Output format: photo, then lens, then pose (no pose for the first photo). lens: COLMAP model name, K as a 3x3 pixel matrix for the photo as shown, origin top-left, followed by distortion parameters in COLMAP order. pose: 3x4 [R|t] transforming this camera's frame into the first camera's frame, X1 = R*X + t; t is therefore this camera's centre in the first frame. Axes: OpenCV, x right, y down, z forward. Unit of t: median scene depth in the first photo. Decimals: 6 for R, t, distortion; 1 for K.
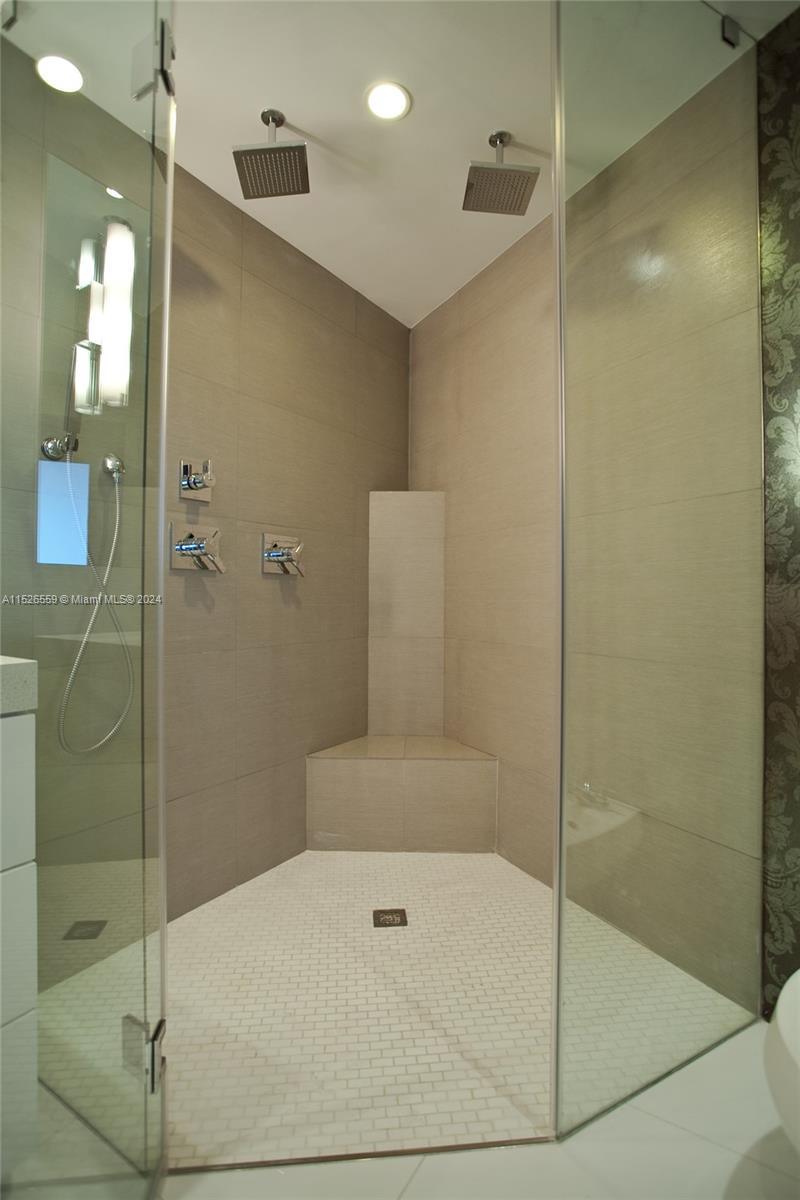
lens RADIAL K [[603.7, 0, 399.7], [0, 603.7, 574.6], [0, 0, 1]] dist [-0.081787, 0.036422]
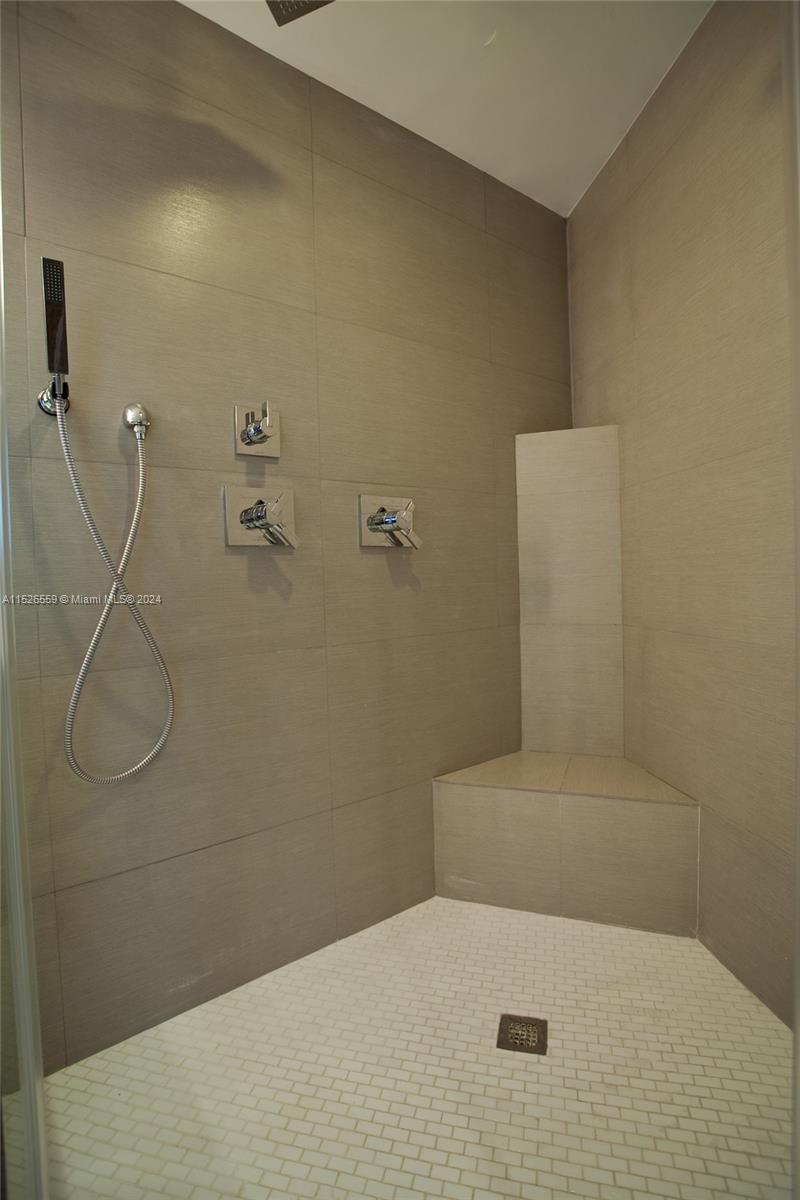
lens RADIAL K [[603.7, 0, 399.7], [0, 603.7, 574.6], [0, 0, 1]] dist [-0.081787, 0.036422]
pose [[0.941683, -0.025202, -0.335556, 0.073230], [0.040397, 0.998446, 0.038377, 0.005238], [0.334067, -0.049694, 0.941238, 0.266436]]
